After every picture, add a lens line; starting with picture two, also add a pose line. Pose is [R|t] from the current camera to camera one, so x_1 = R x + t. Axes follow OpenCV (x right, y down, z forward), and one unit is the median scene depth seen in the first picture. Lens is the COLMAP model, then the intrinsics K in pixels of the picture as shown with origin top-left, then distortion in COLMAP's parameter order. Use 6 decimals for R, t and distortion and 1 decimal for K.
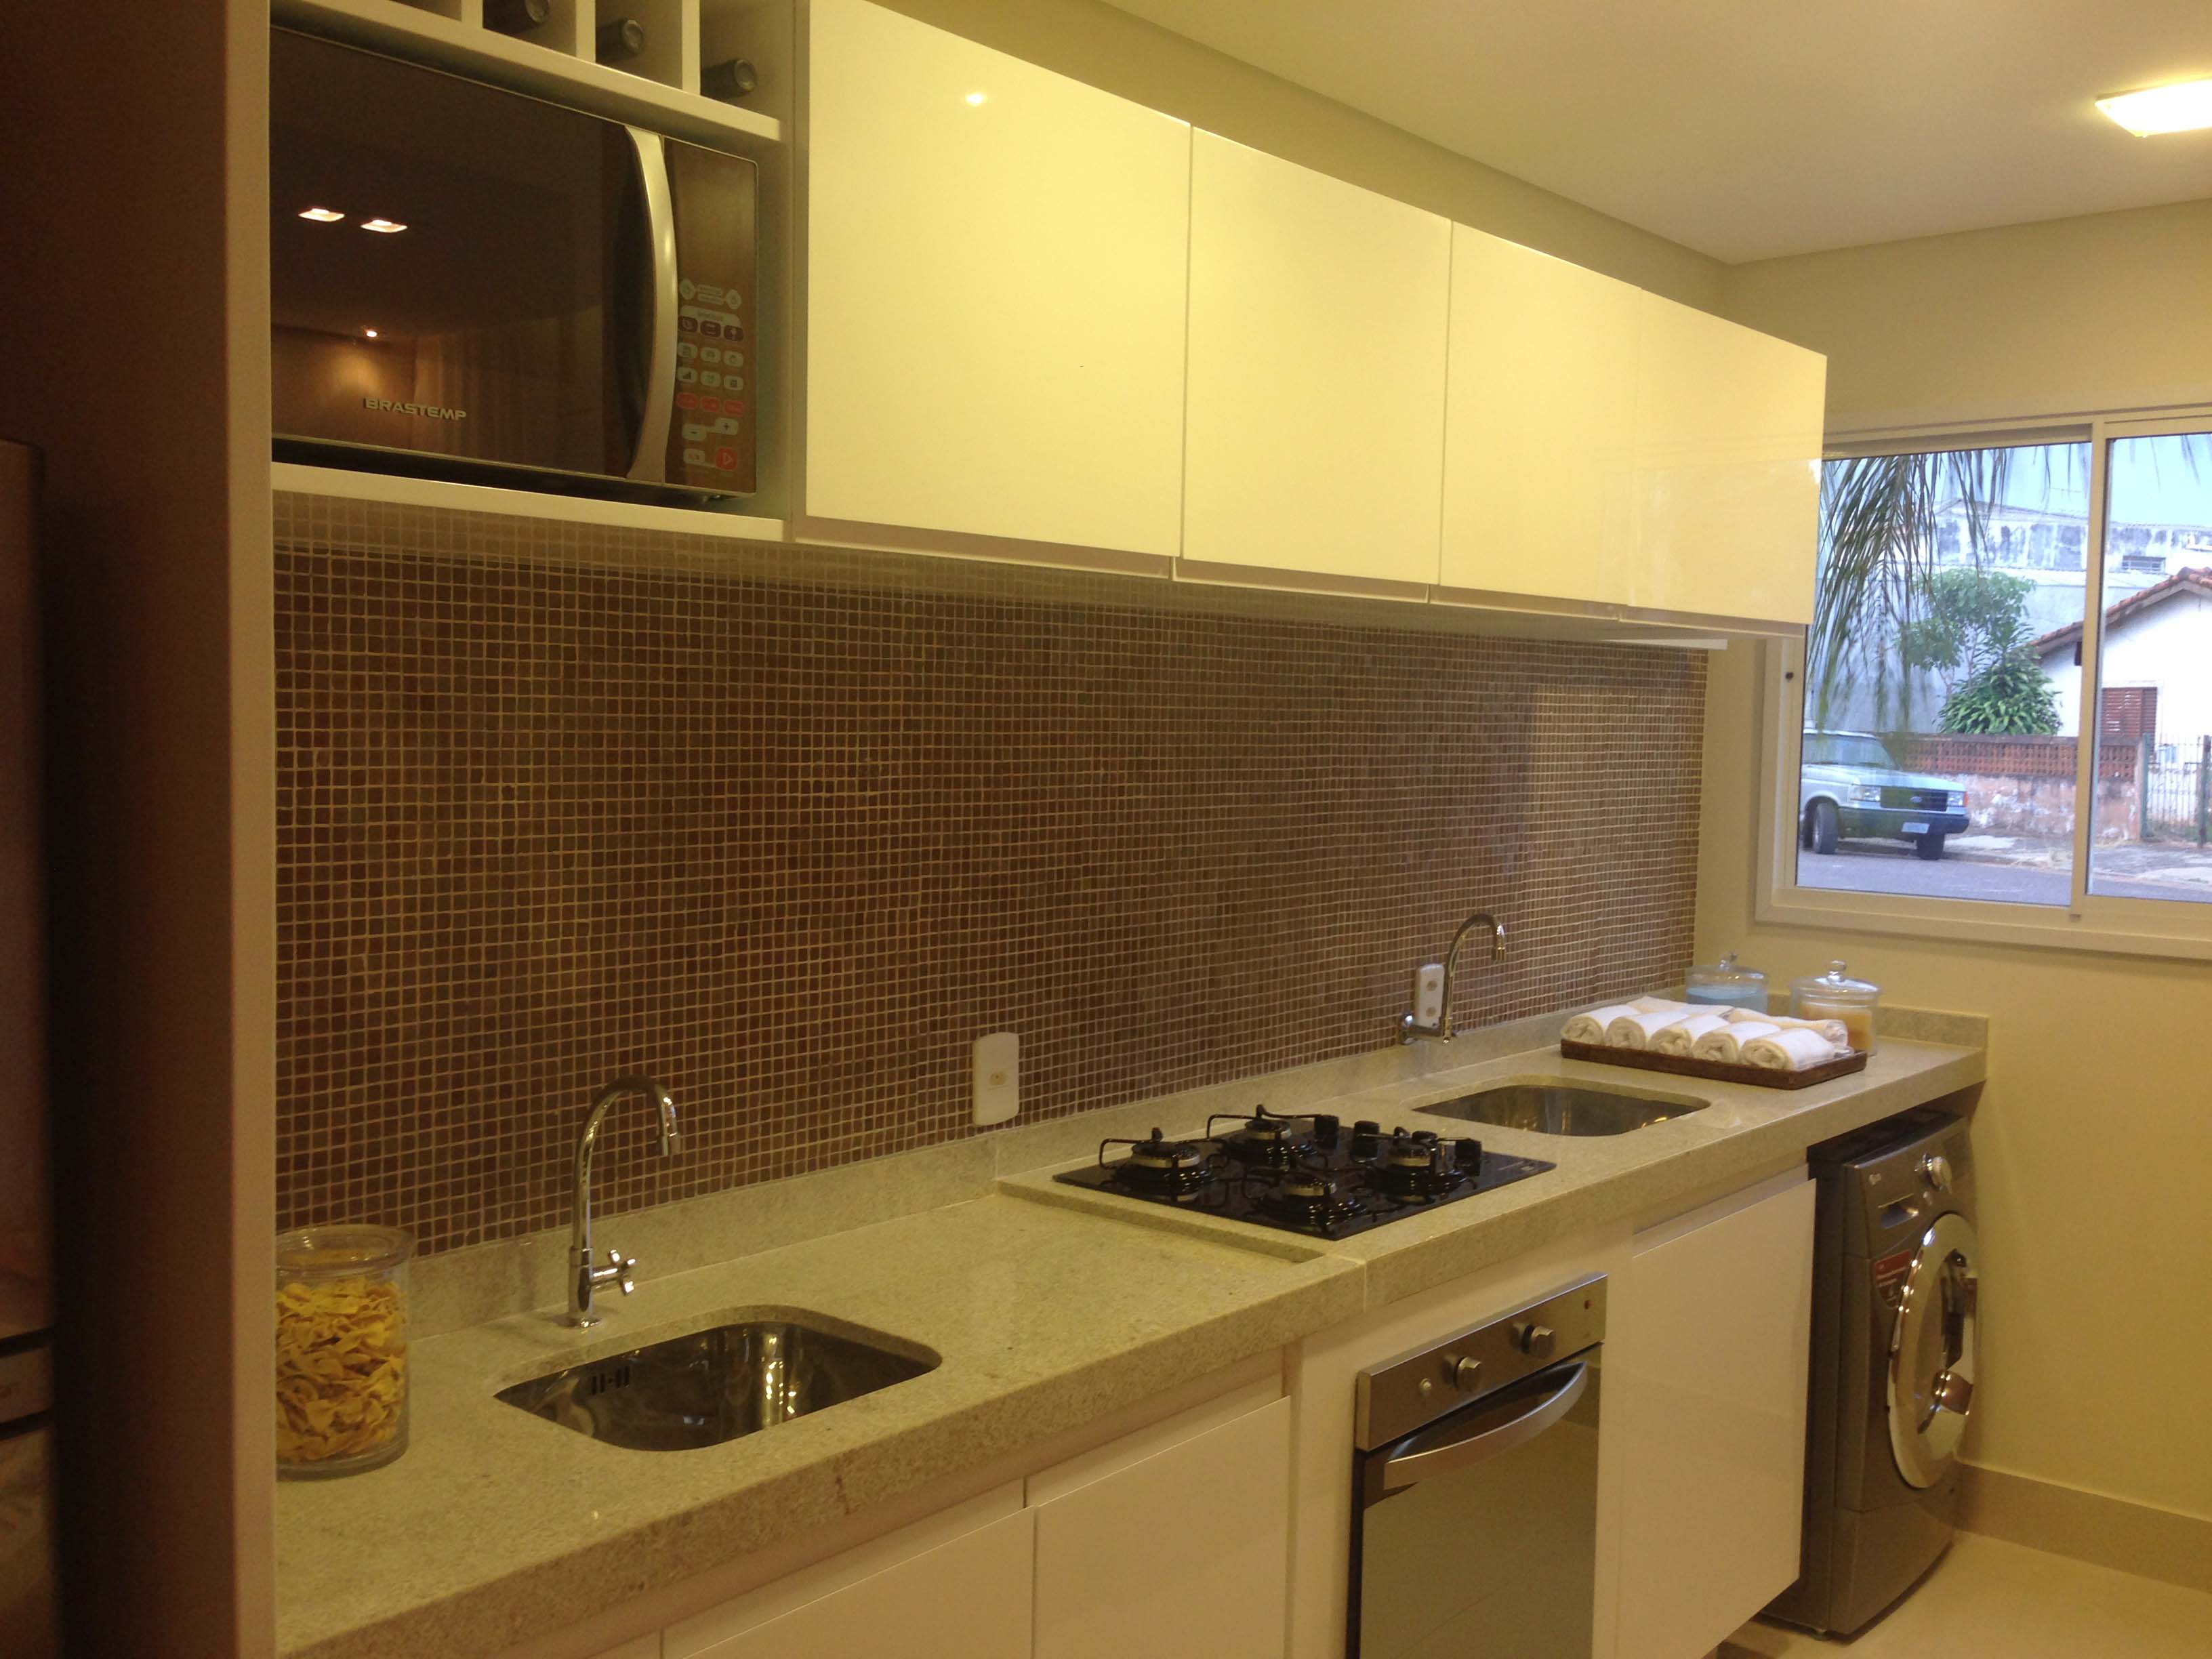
lens RADIAL K [[2092.4, 0, 1106.0], [0, 2092.4, 829.5], [0, 0, 1]] dist [0.171071, -0.290711]
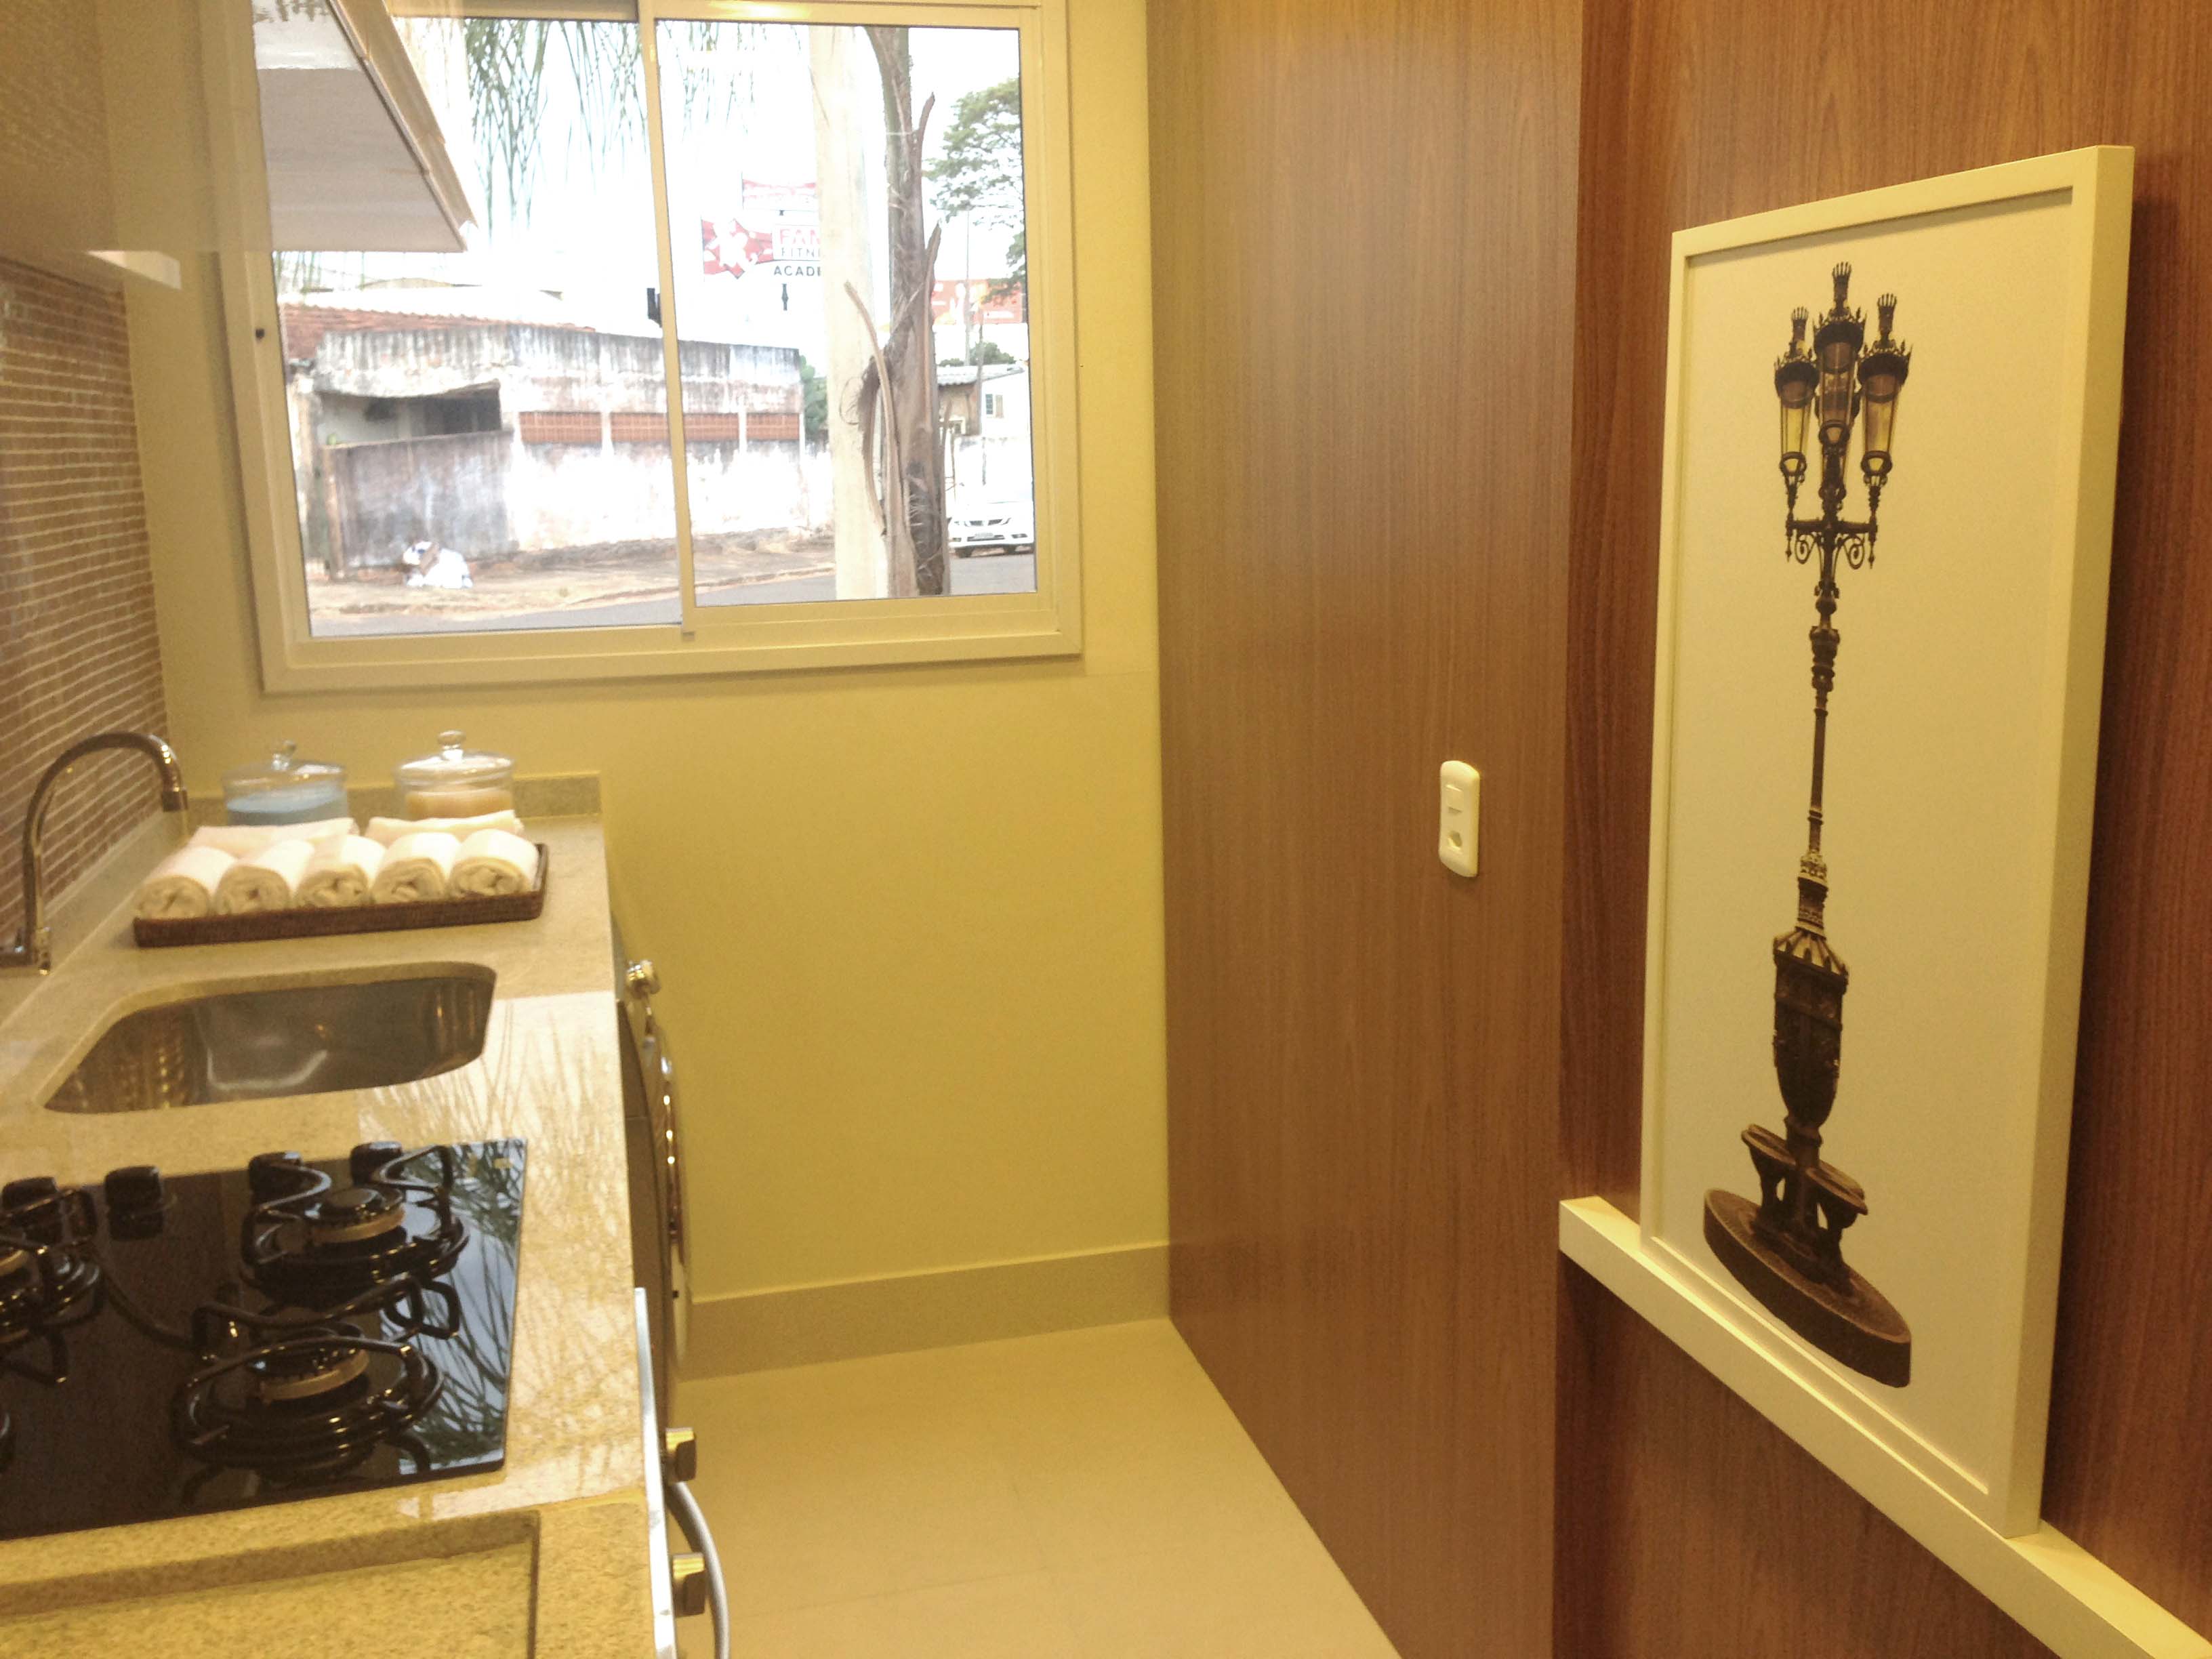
lens RADIAL K [[2092.4, 0, 1106.0], [0, 2092.4, 829.5], [0, 0, 1]] dist [0.171071, -0.290711]
pose [[0.601350, -0.181827, 0.778021, -0.097492], [0.087824, 0.982903, 0.161827, -0.002698], [-0.794144, -0.028986, 0.607038, 0.412495]]
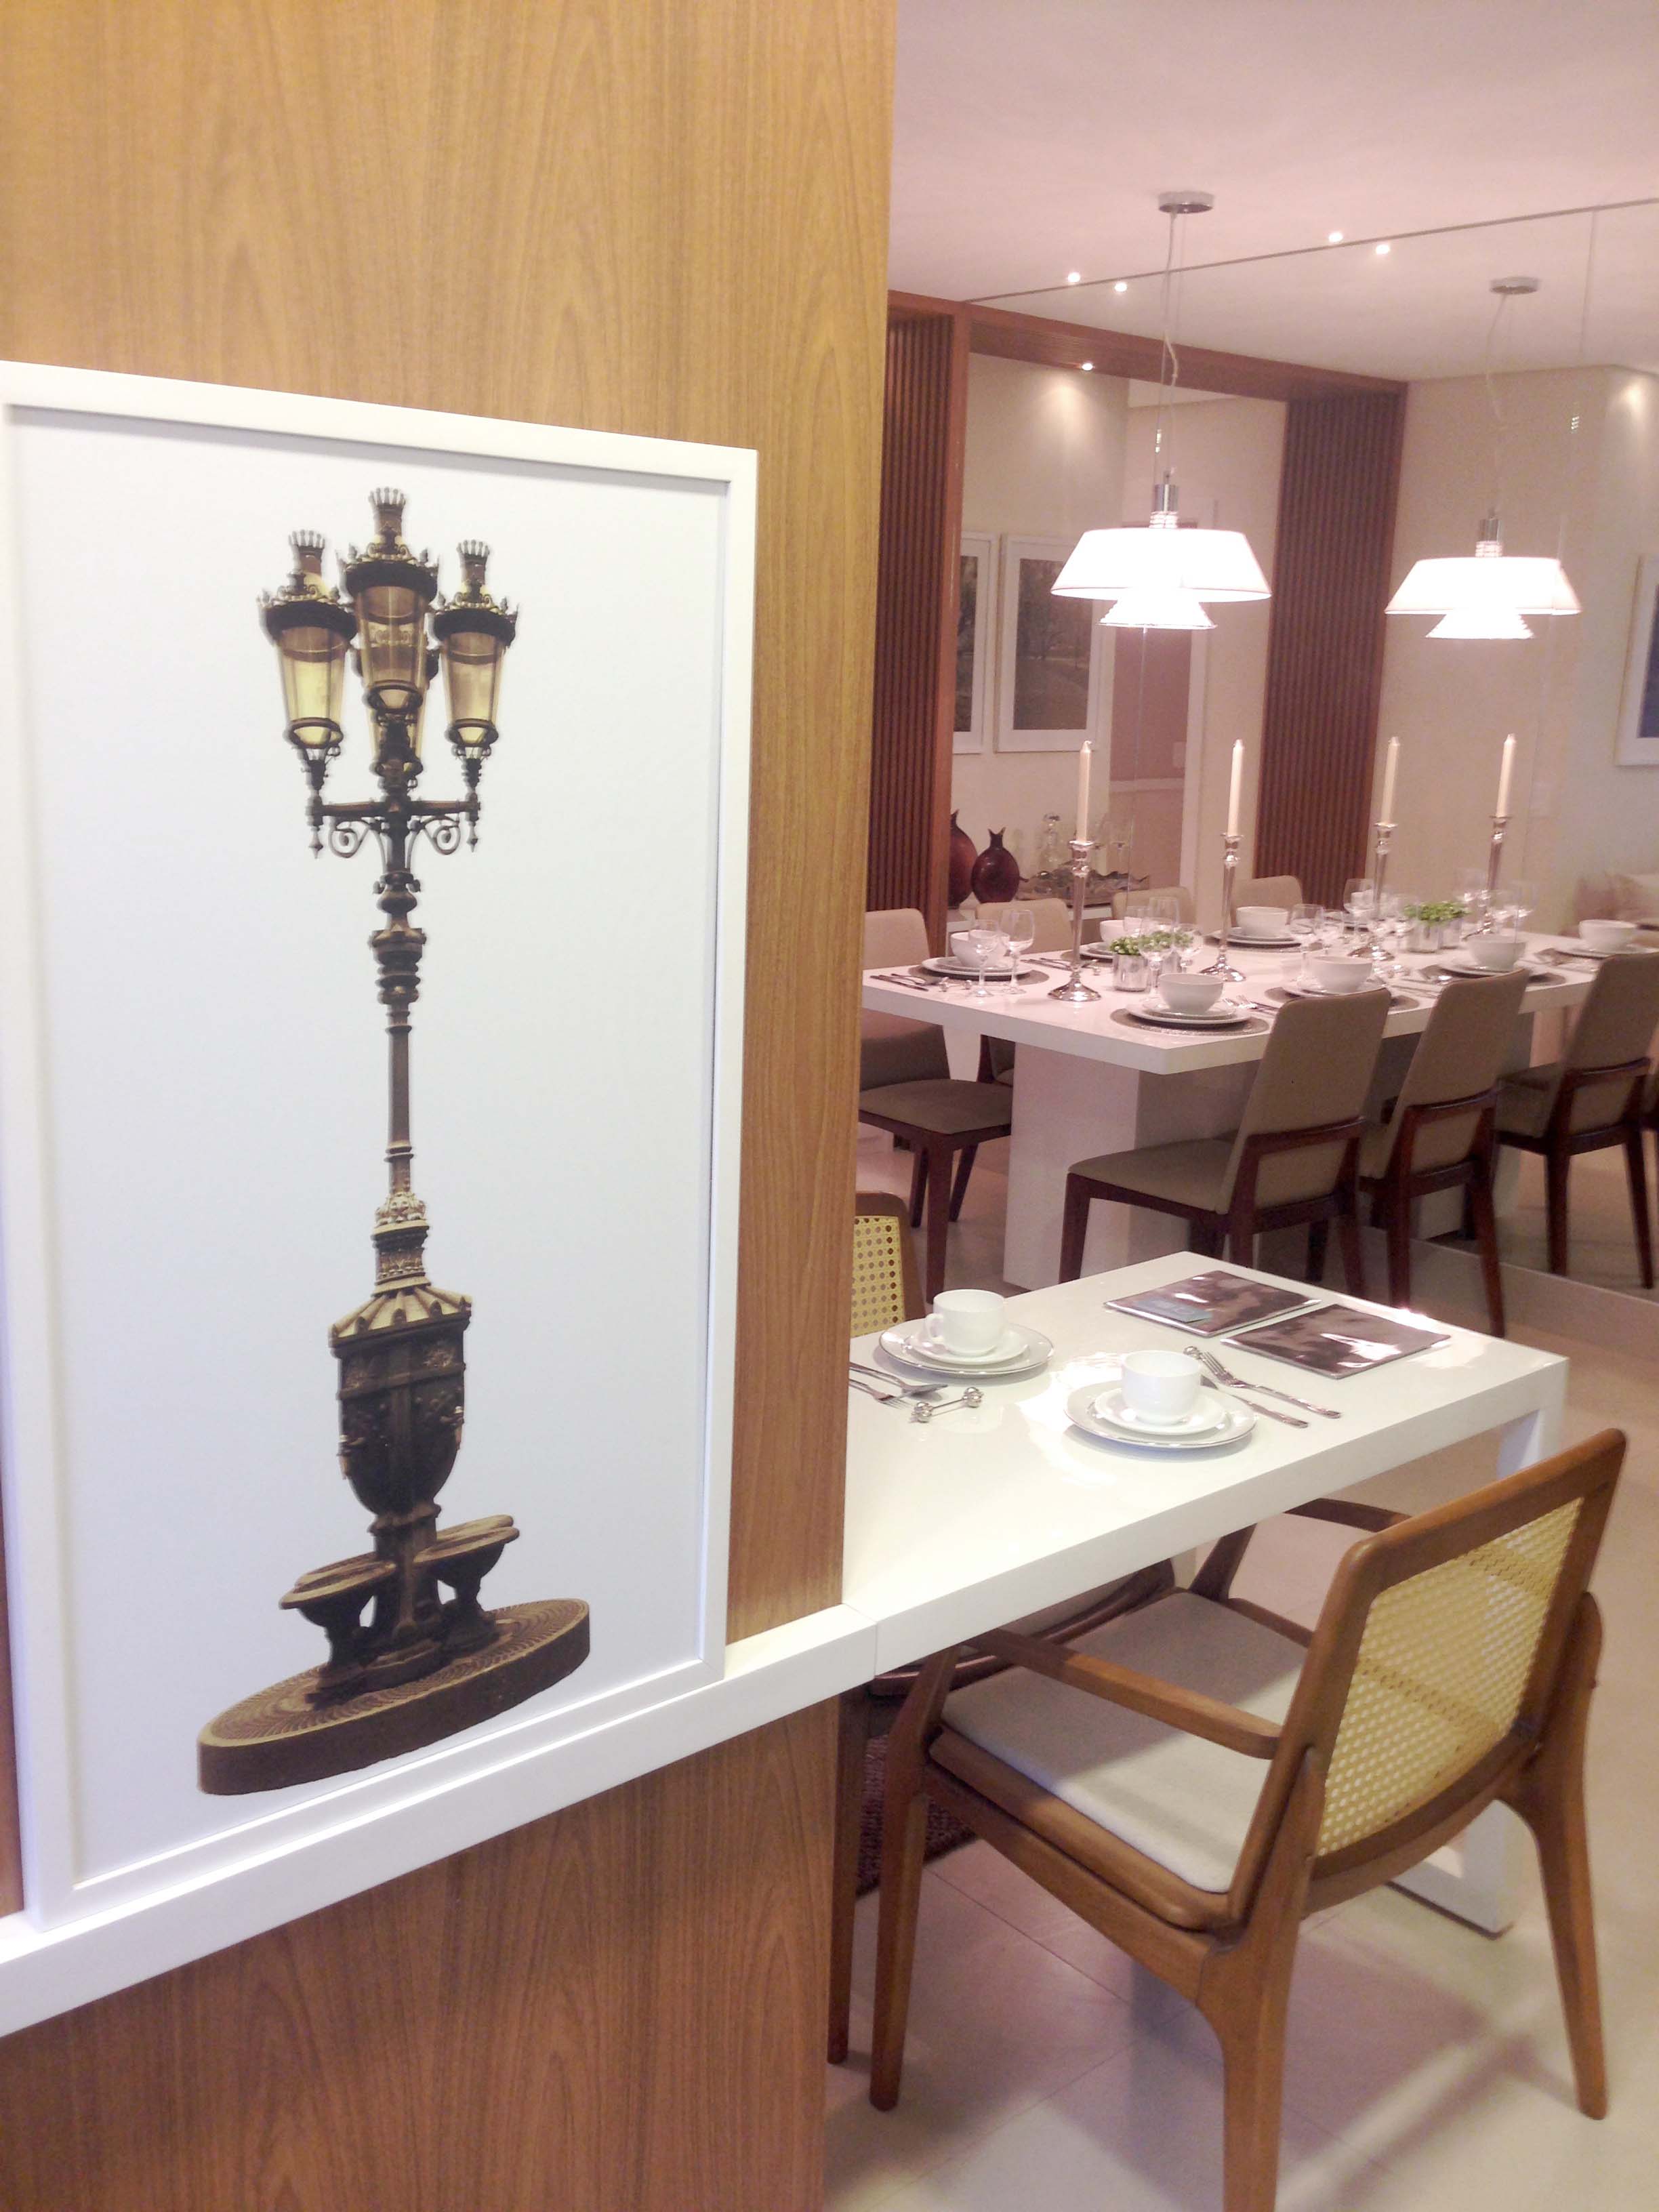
lens RADIAL K [[2092.4, 0, 829.5], [0, 2092.4, 1106.0], [0, 0, 1]] dist [0.171071, -0.290711]
pose [[-0.985629, -0.085785, 0.145518, 0.208876], [-0.042790, 0.960148, 0.276198, -0.033773], [-0.163413, 0.266002, -0.950021, 0.899687]]
